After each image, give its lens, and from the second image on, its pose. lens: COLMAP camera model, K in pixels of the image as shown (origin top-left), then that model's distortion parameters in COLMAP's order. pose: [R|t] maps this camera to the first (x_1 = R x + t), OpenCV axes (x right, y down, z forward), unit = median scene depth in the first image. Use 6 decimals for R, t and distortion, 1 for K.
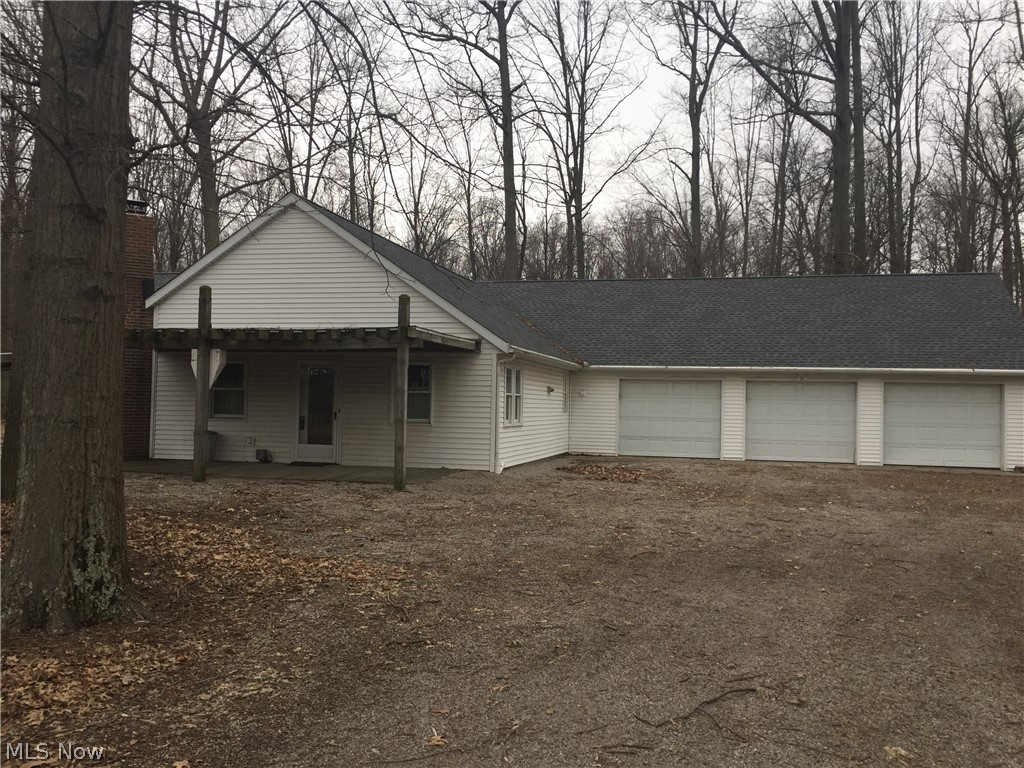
lens RADIAL K [[876.8, 0, 509.1], [0, 876.8, 390.4], [0, 0, 1]] dist [0.100285, -0.142139]
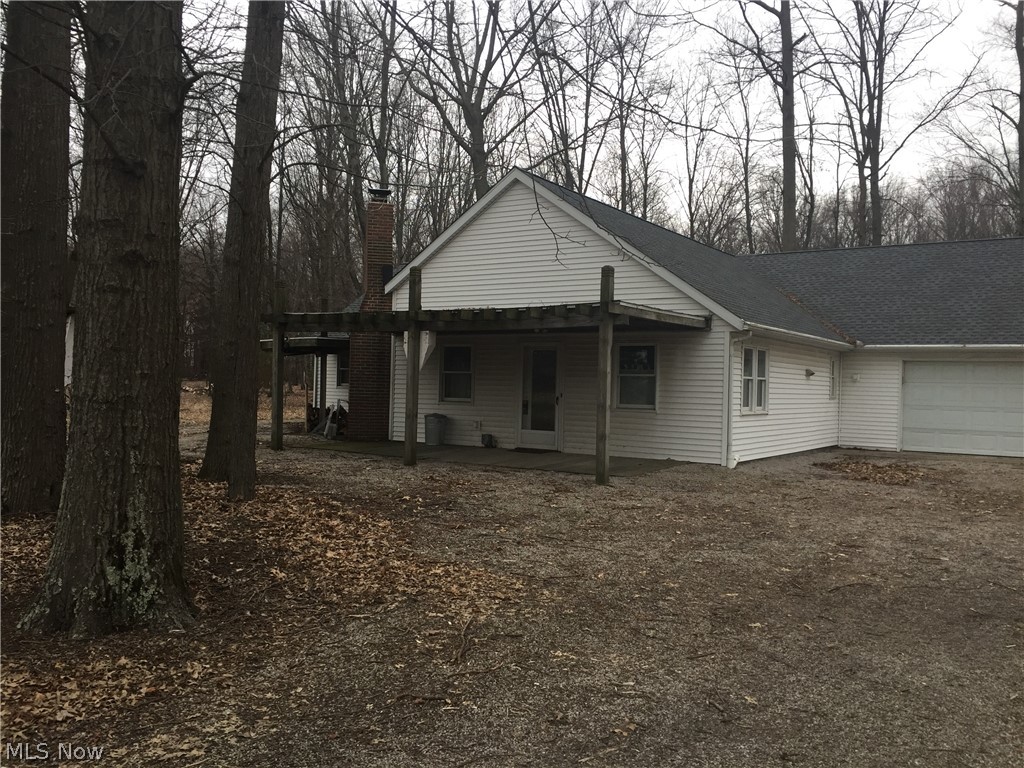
lens RADIAL K [[876.8, 0, 509.1], [0, 876.8, 390.4], [0, 0, 1]] dist [0.100285, -0.142139]
pose [[0.946444, 0.005755, -0.322816, 0.061945], [-0.000500, 0.999866, 0.016359, 0.002782], [0.322867, -0.015322, 0.946320, 0.096626]]
